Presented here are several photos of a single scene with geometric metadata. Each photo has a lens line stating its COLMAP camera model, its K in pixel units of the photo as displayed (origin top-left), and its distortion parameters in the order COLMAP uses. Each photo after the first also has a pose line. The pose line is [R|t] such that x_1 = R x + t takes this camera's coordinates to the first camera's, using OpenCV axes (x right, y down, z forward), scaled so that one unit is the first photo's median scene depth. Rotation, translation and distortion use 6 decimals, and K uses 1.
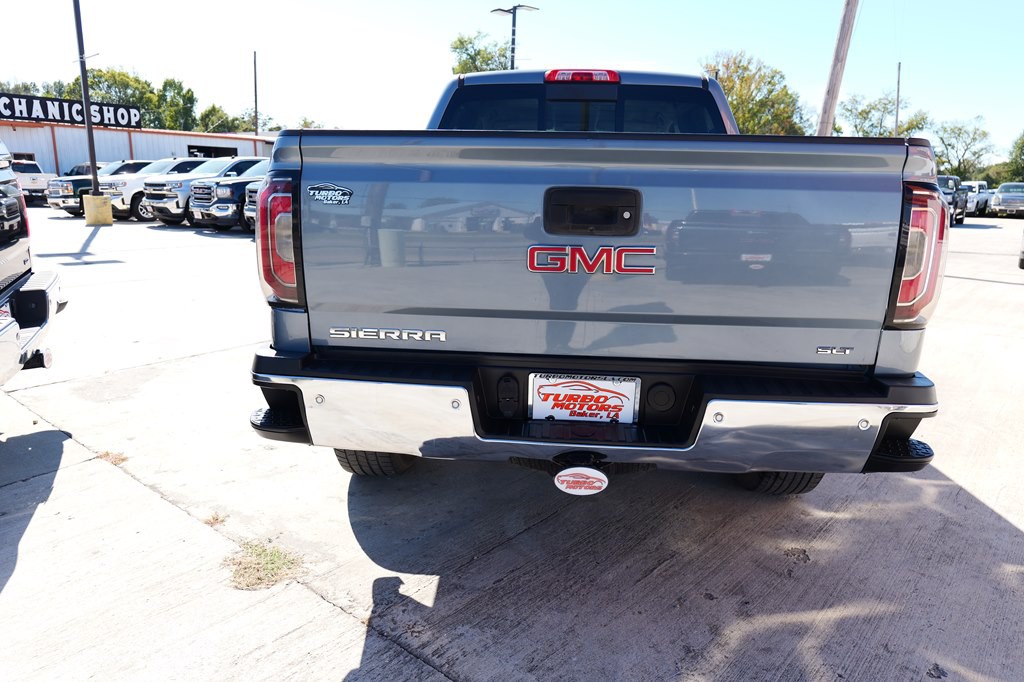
lens RADIAL K [[720.4, 0, 486.5], [0, 720.4, 355.3], [0, 0, 1]] dist [0.000736, -0.003479]
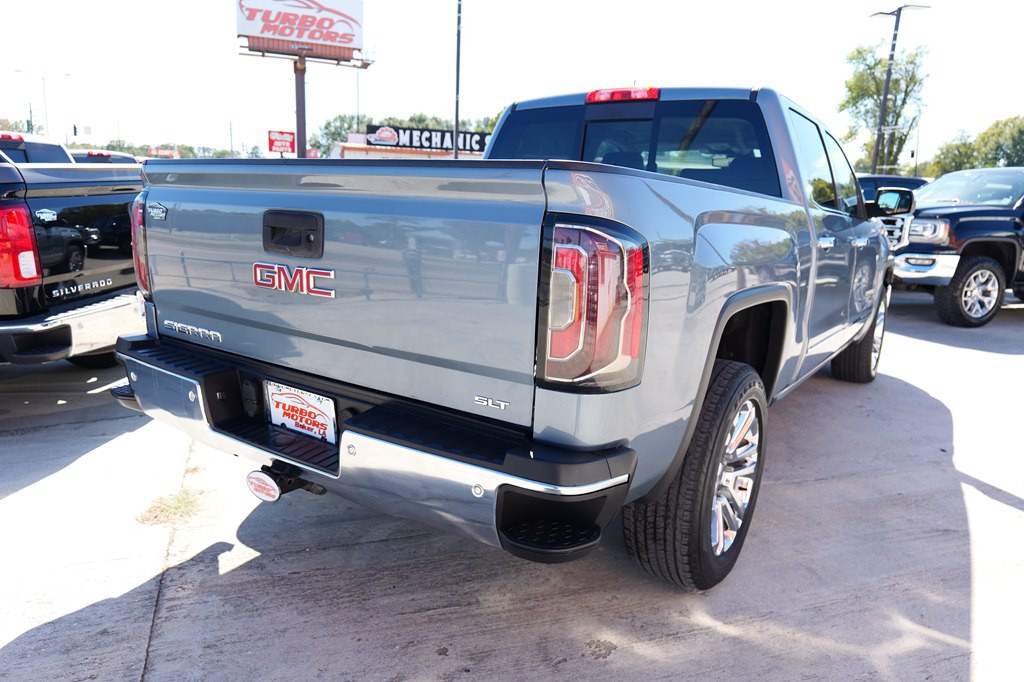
lens RADIAL K [[720.4, 0, 511.0], [0, 720.4, 348.4], [0, 0, 1]] dist [0.000736, -0.003479]
pose [[0.854425, 0.120329, -0.505449, 0.776588], [-0.137627, 0.990479, 0.003148, -0.064495], [0.501015, 0.066874, 0.862851, 0.207535]]
